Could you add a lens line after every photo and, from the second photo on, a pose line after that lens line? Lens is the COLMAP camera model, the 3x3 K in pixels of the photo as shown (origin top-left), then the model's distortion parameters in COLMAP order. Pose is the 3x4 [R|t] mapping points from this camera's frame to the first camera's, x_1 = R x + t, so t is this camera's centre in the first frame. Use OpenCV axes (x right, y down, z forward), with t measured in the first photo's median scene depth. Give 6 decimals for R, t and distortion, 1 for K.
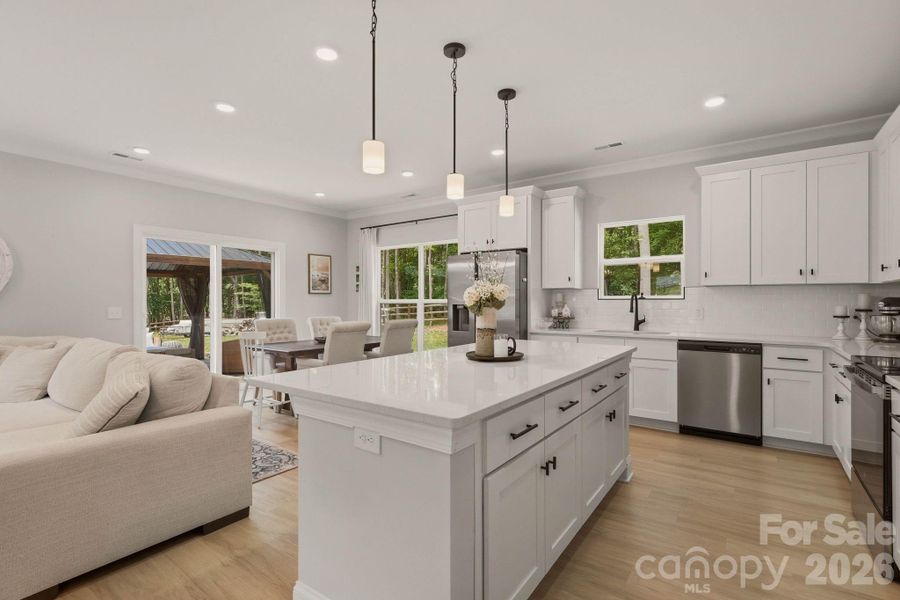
lens RADIAL K [[421.4, 0, 448.5], [0, 421.4, 300.4], [0, 0, 1]] dist [0.004192, 0.000027]
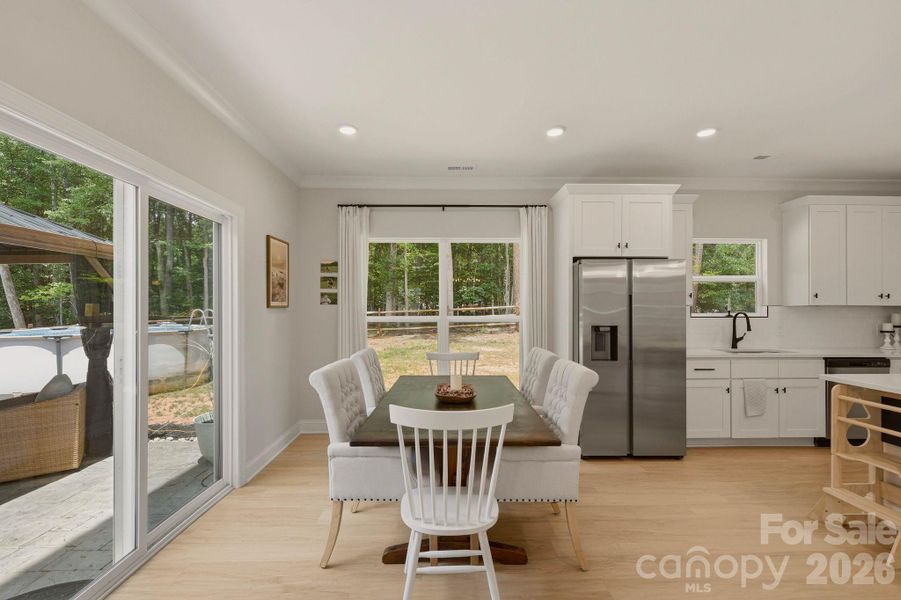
lens RADIAL K [[400.3, 0, 452.0], [0, 400.3, 307.6], [0, 0, 1]] dist [0.013186, -0.002618]
pose [[0.800414, 0.004270, 0.599433, -0.456113], [-0.001587, 0.999986, -0.005004, -0.013516], [-0.599446, 0.003053, 0.800409, 0.436098]]
